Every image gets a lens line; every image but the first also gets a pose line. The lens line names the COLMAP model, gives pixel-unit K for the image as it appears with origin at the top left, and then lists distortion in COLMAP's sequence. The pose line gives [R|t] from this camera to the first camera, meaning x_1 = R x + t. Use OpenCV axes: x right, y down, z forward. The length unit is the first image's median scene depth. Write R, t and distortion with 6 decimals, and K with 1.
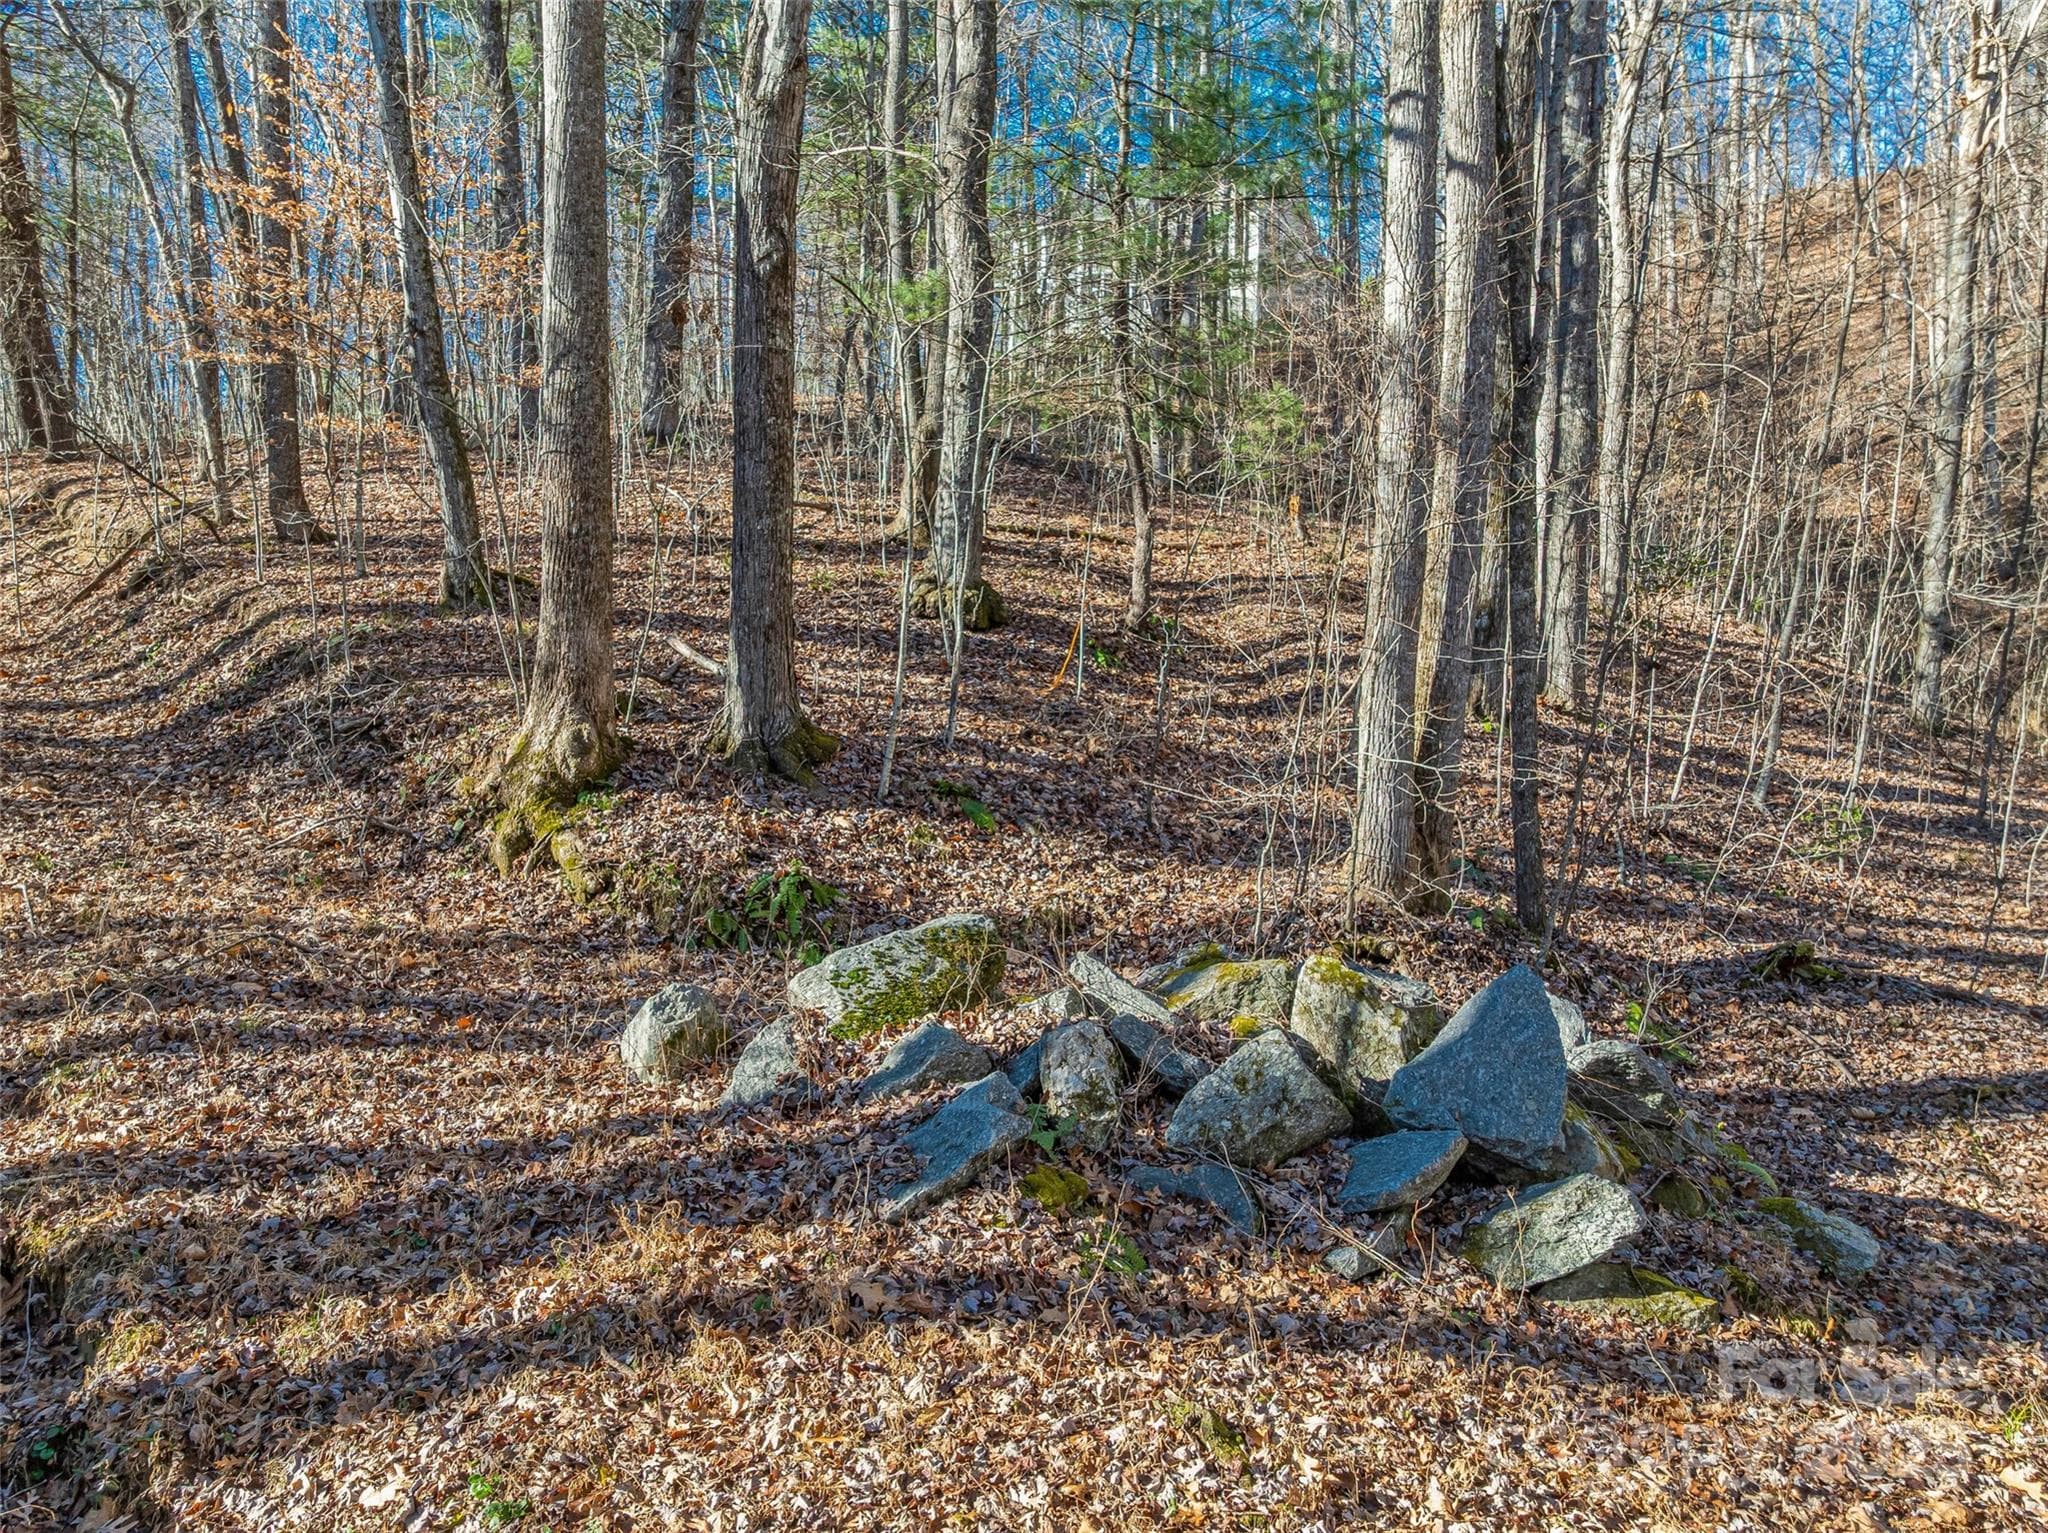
lens RADIAL K [[1479.9, 0, 1021.0], [0, 1479.9, 760.3], [0, 0, 1]] dist [-0.028453, 0.008528]
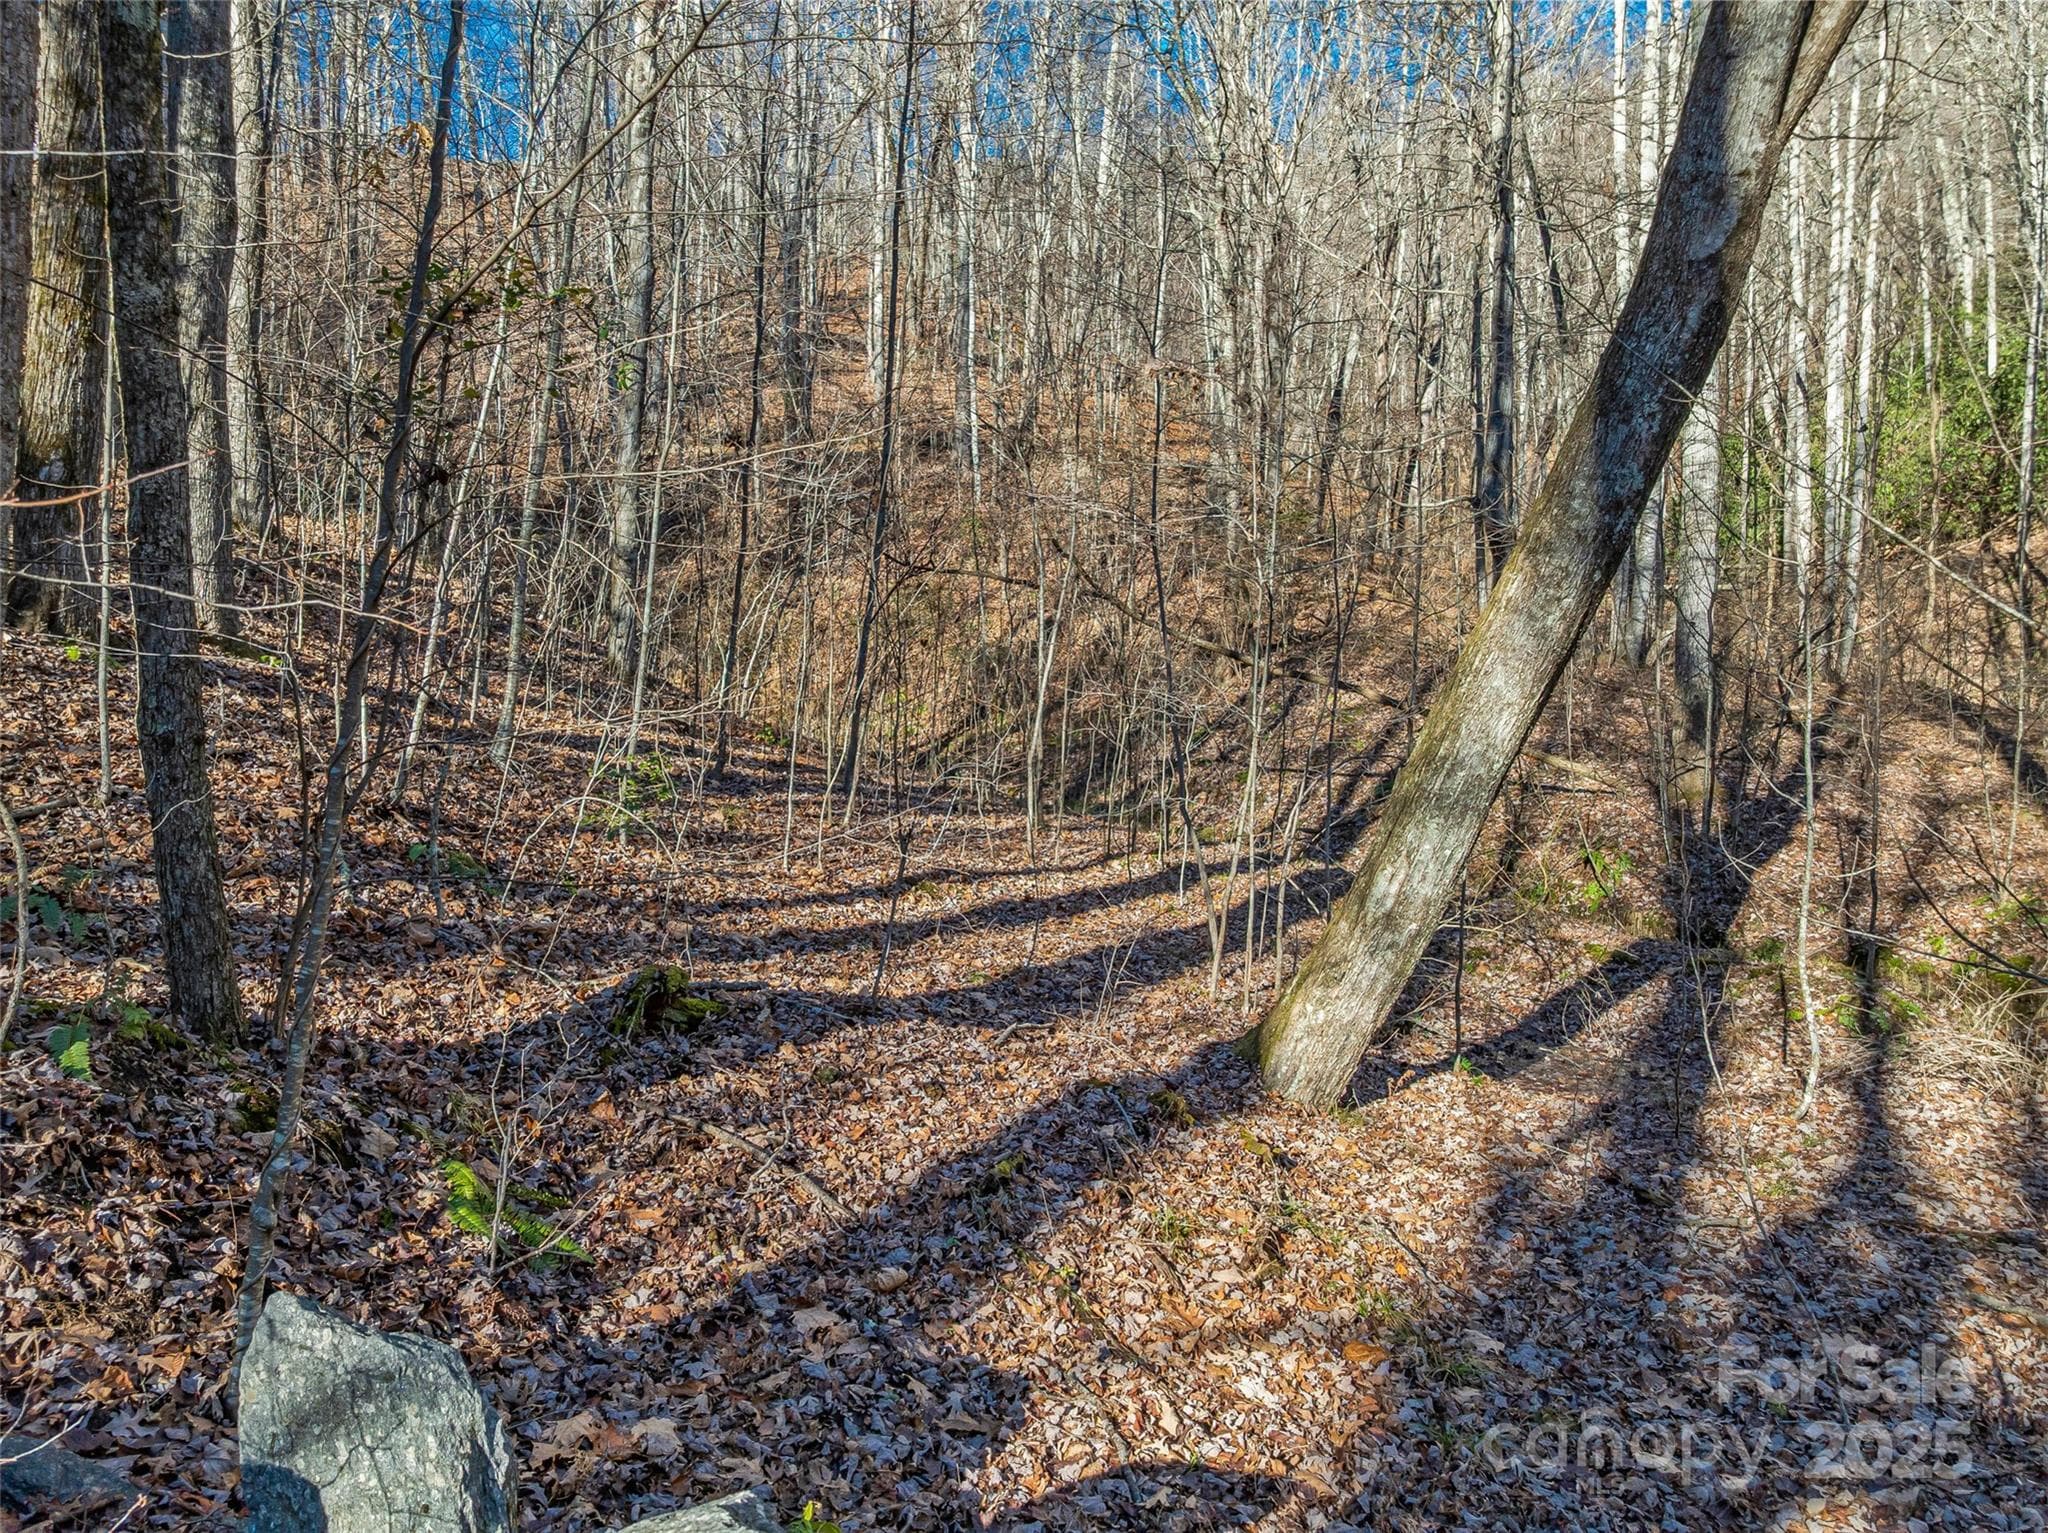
lens RADIAL K [[1479.9, 0, 1020.8], [0, 1479.9, 753.9], [0, 0, 1]] dist [-0.028453, 0.008528]
pose [[0.636116, -0.046125, 0.770213, 0.121704], [0.042027, 0.998801, 0.025104, 0.020484], [-0.770448, 0.016400, 0.637292, 0.391602]]
